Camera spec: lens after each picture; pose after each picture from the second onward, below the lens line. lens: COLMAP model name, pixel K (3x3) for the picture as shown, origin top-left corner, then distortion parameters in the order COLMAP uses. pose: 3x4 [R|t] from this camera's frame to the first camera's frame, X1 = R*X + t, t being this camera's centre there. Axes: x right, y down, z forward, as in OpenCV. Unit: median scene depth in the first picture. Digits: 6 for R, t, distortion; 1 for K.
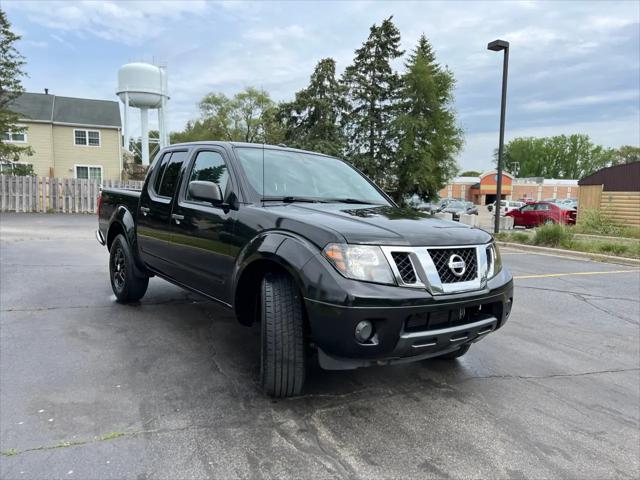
lens RADIAL K [[482.7, 0, 333.9], [0, 482.7, 253.0], [0, 0, 1]] dist [0.074260, -0.073139]
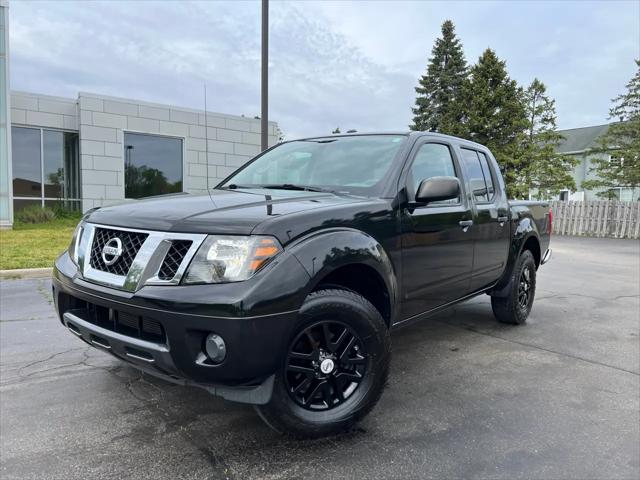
lens RADIAL K [[492.0, 0, 322.8], [0, 492.0, 240.4], [0, 0, 1]] dist [0.025276, -0.000629]
pose [[0.212103, 0.038270, -0.976498, 0.146094], [-0.130191, 0.991432, 0.010576, -0.005975], [0.968536, 0.124888, 0.215268, 0.151683]]
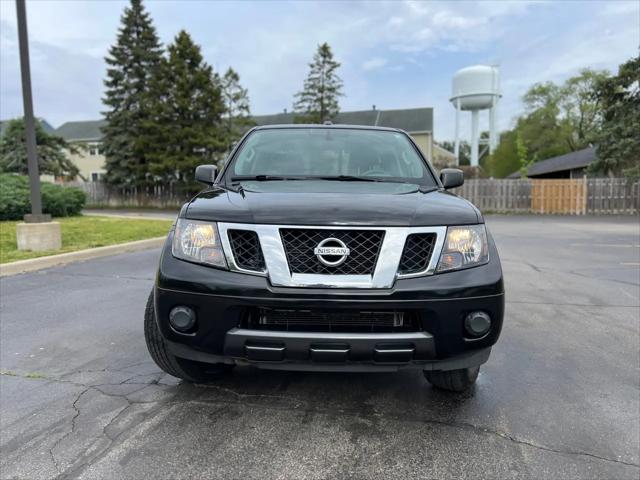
lens RADIAL K [[492.0, 0, 322.8], [0, 492.0, 240.4], [0, 0, 1]] dist [0.025276, -0.000629]
pose [[0.781609, 0.031584, -0.622968, 0.093828], [-0.048435, 0.998775, -0.010131, 0.002078], [0.621885, 0.038092, 0.782182, 0.052024]]
